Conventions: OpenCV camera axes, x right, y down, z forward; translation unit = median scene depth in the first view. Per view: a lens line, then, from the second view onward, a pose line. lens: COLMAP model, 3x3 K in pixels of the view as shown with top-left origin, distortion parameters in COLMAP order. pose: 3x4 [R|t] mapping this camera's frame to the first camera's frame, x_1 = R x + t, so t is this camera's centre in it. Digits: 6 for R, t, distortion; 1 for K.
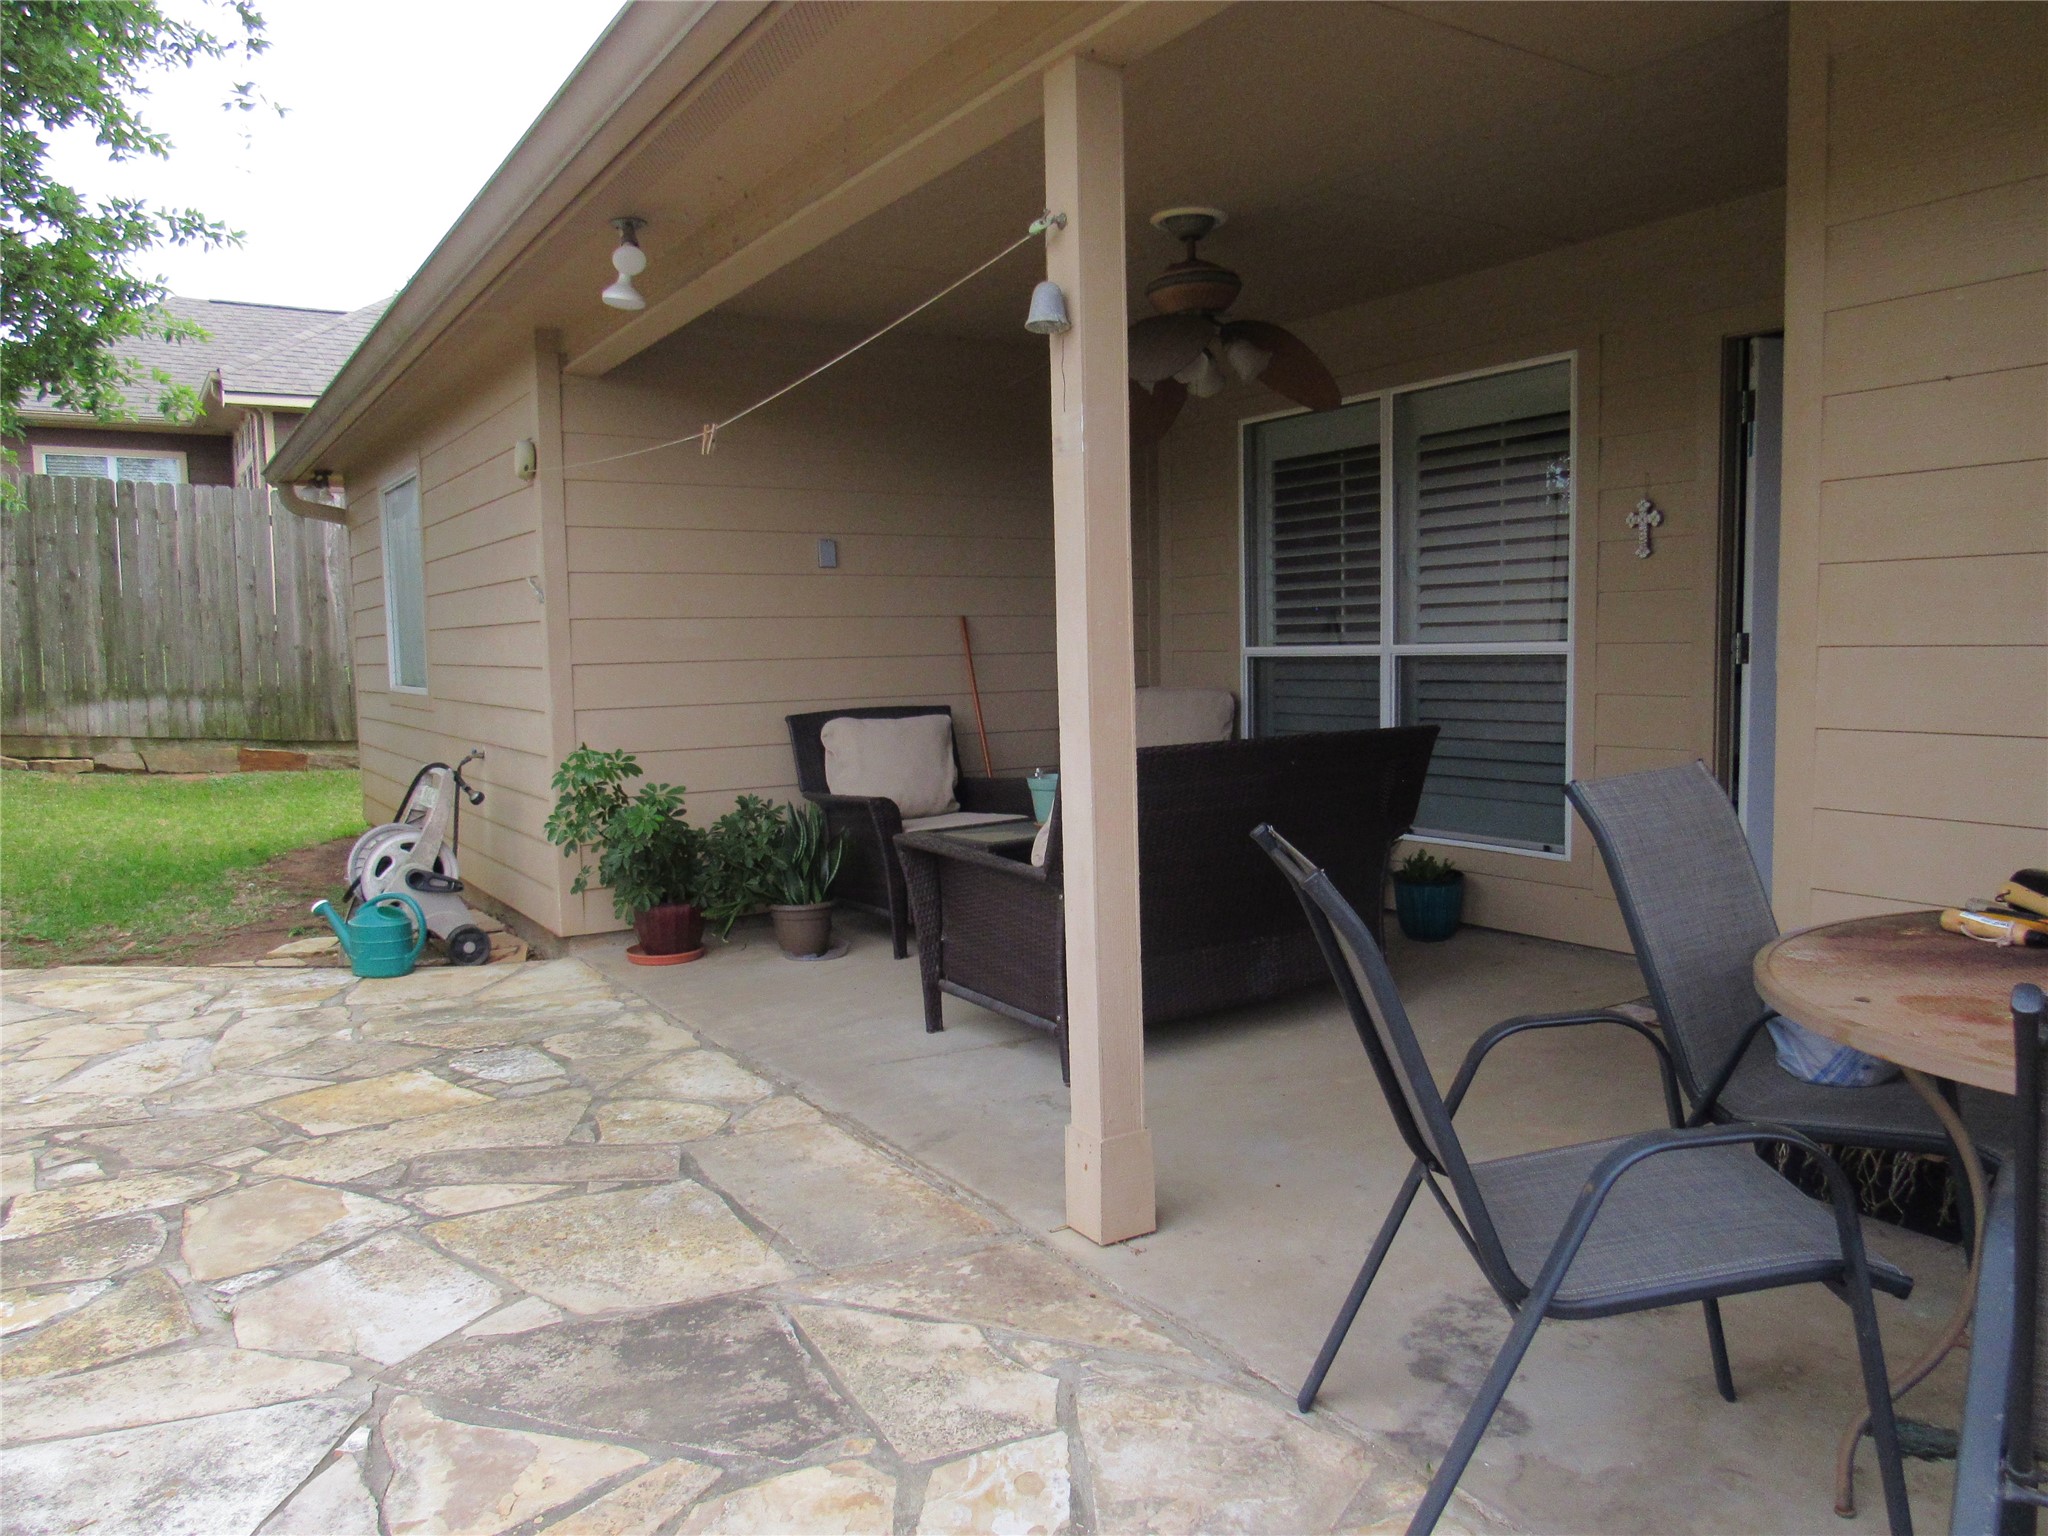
lens RADIAL K [[1467.2, 0, 1023.1], [0, 1467.2, 779.9], [0, 0, 1]] dist [-0.024329, 0.013160]
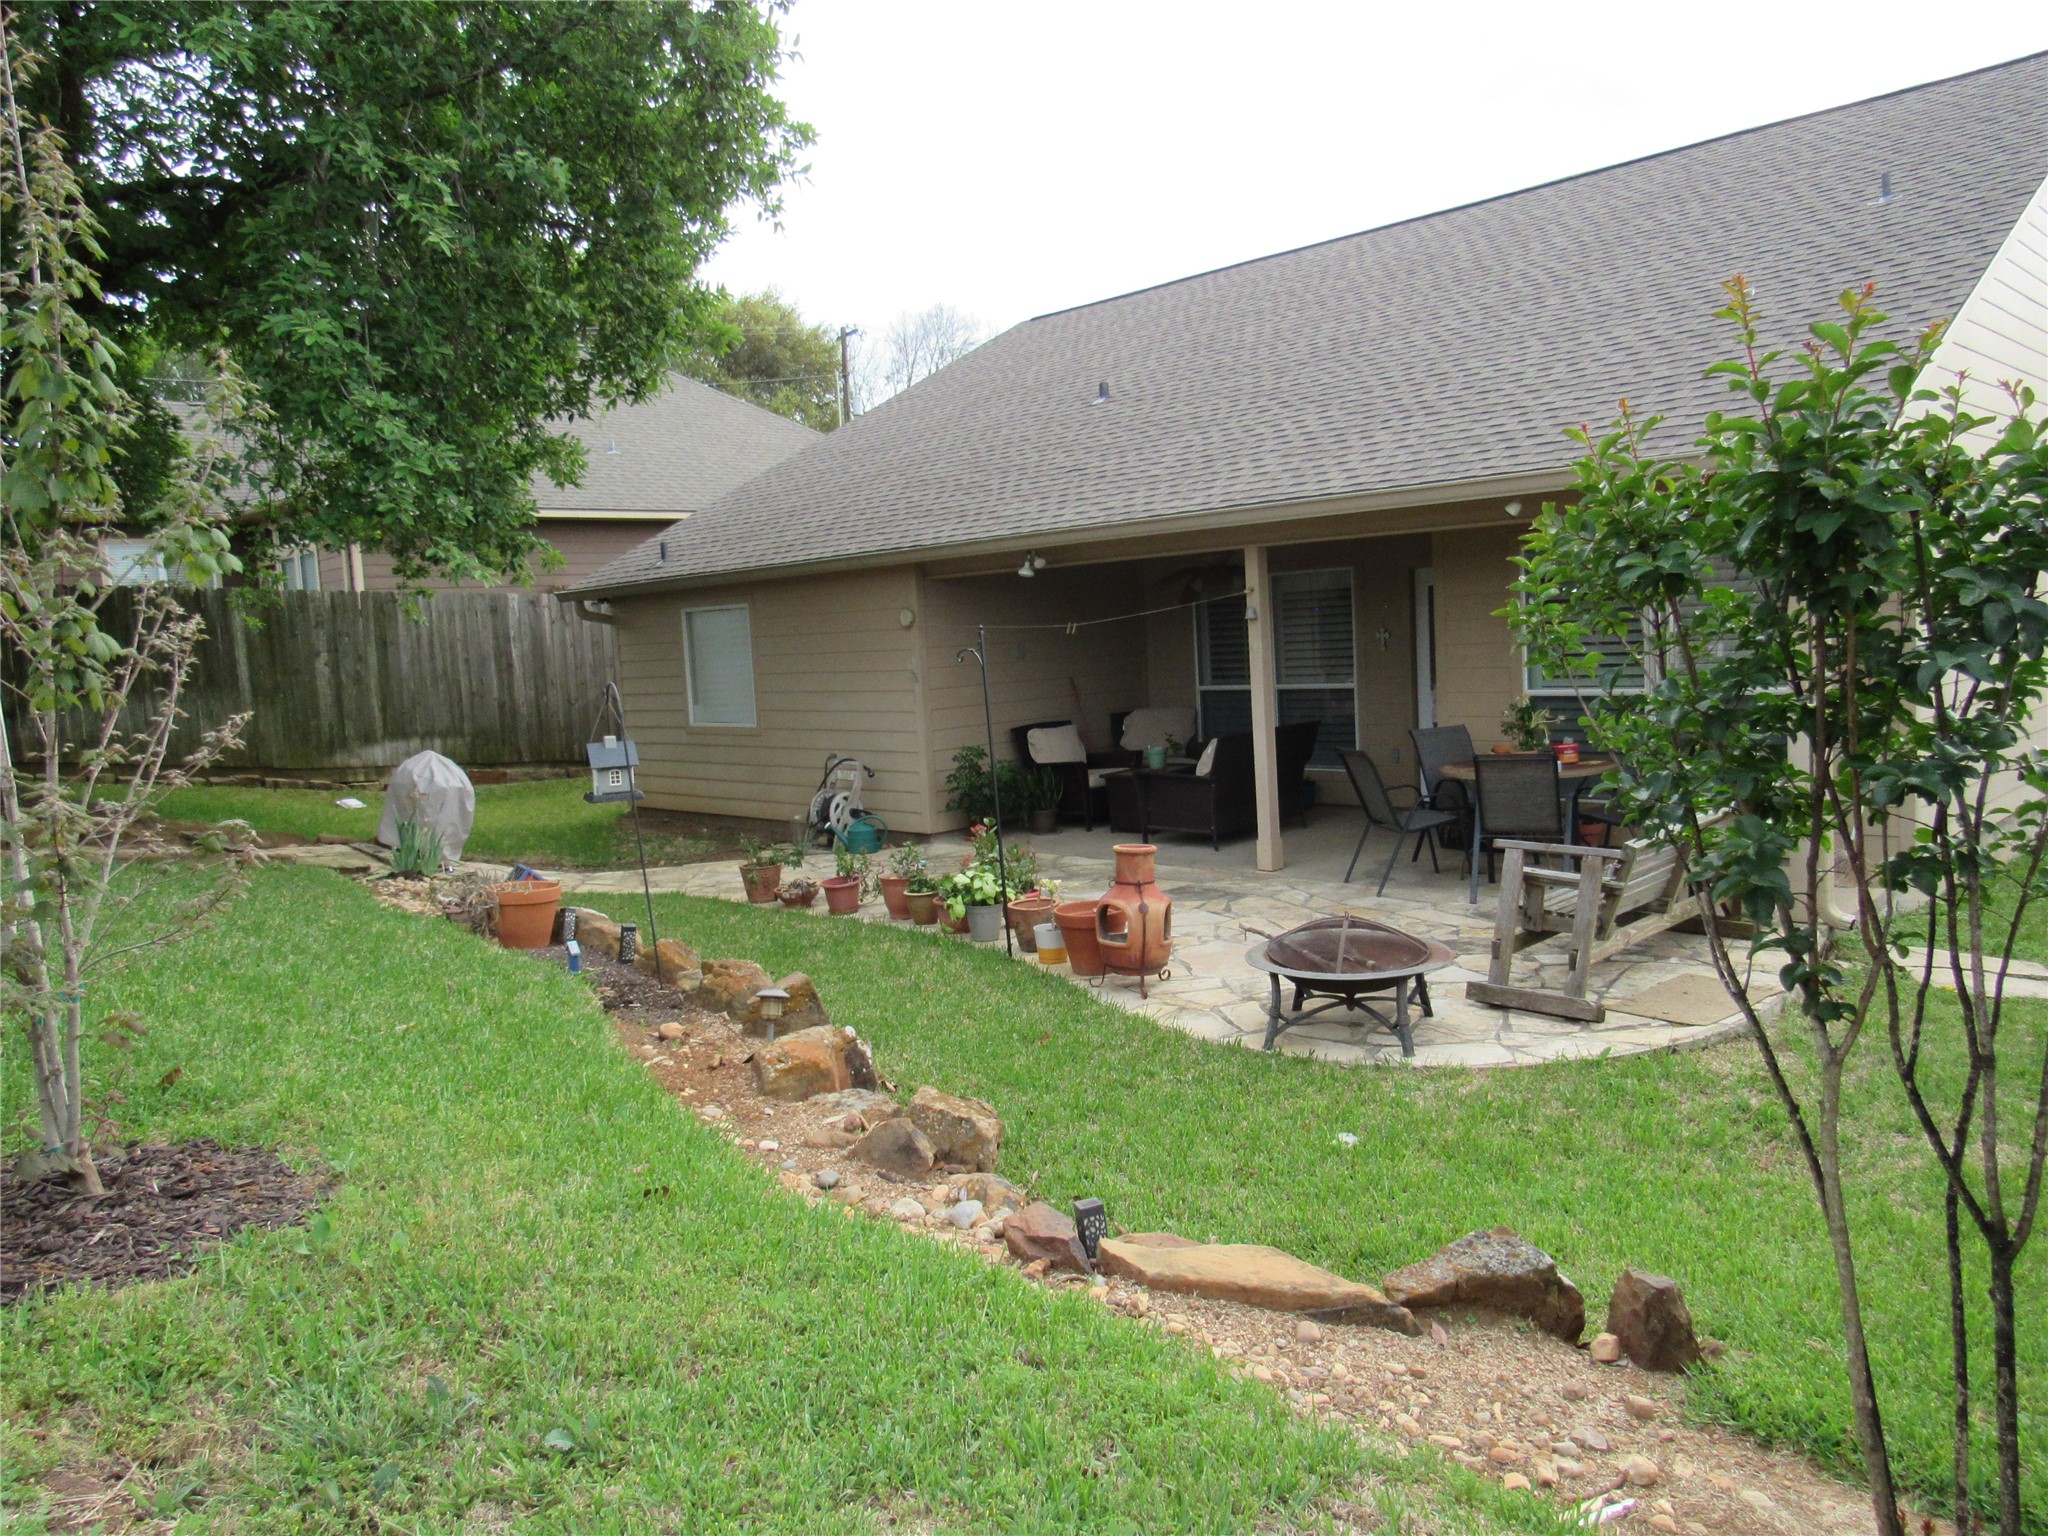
lens RADIAL K [[1467.2, 0, 1023.2], [0, 1467.2, 761.1], [0, 0, 1]] dist [-0.024329, 0.013160]
pose [[0.977158, -0.052195, 0.206004, -0.857131], [0.054519, 0.998497, -0.005616, 0.024018], [-0.205401, 0.016719, 0.978535, -1.616321]]
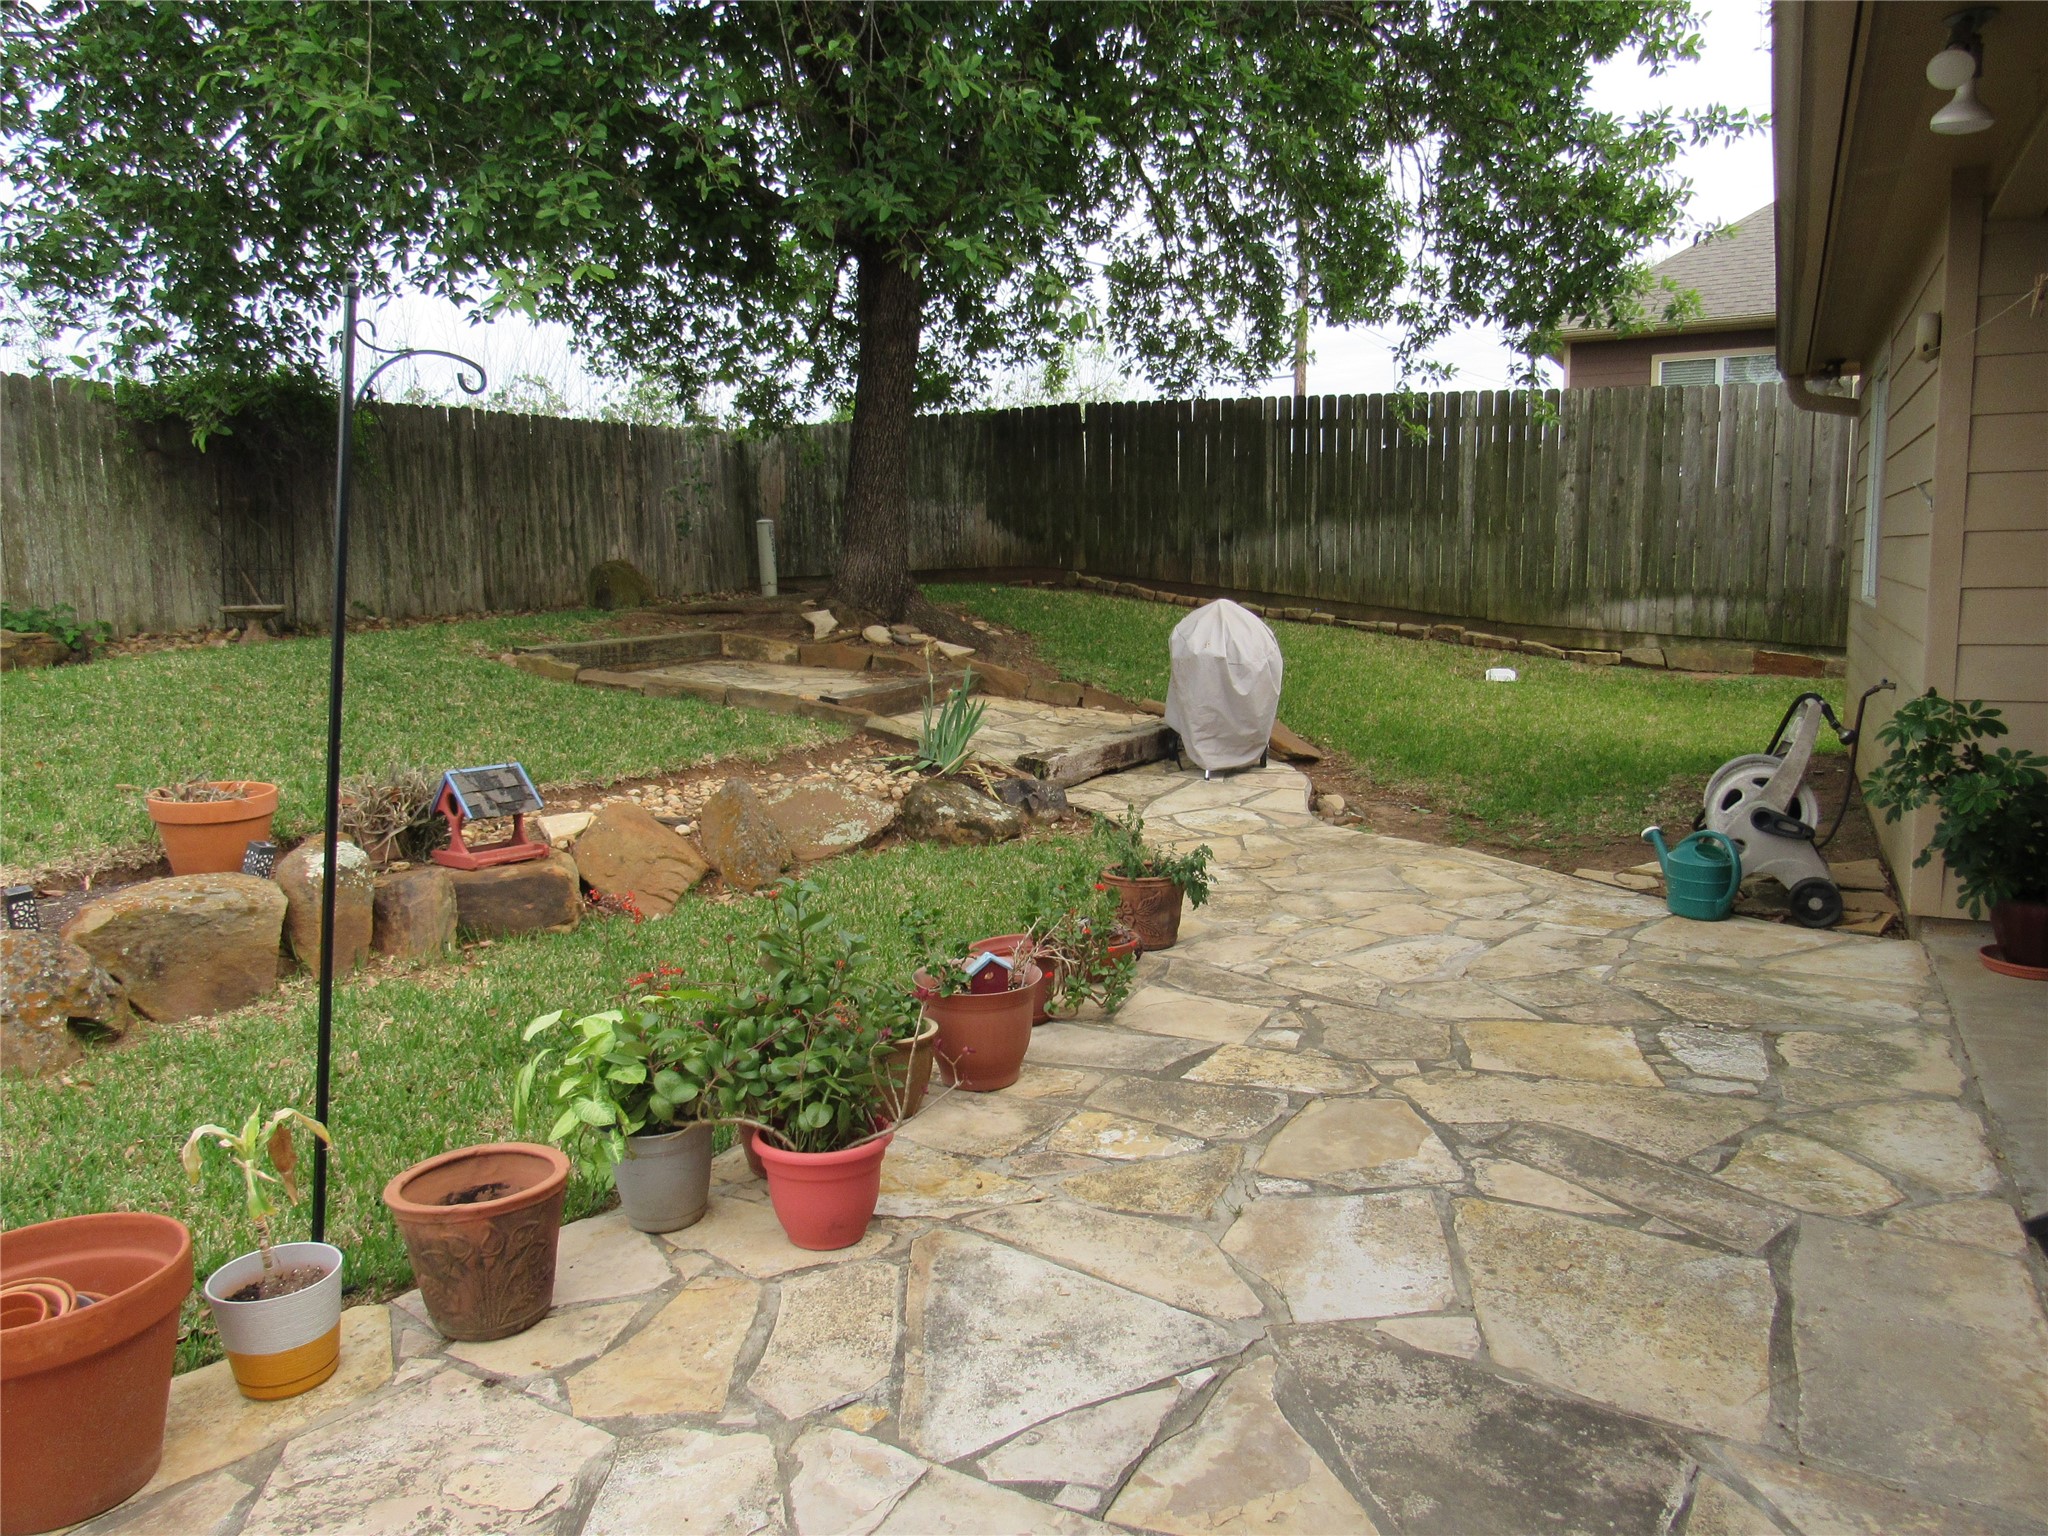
lens RADIAL K [[1467.2, 0, 1024.7], [0, 1467.2, 764.4], [0, 0, 1]] dist [-0.024329, 0.013160]
pose [[0.519805, 0.123029, -0.845379, 0.147843], [-0.067890, 0.992395, 0.102680, -0.037351], [0.851583, 0.004019, 0.524205, 0.173176]]
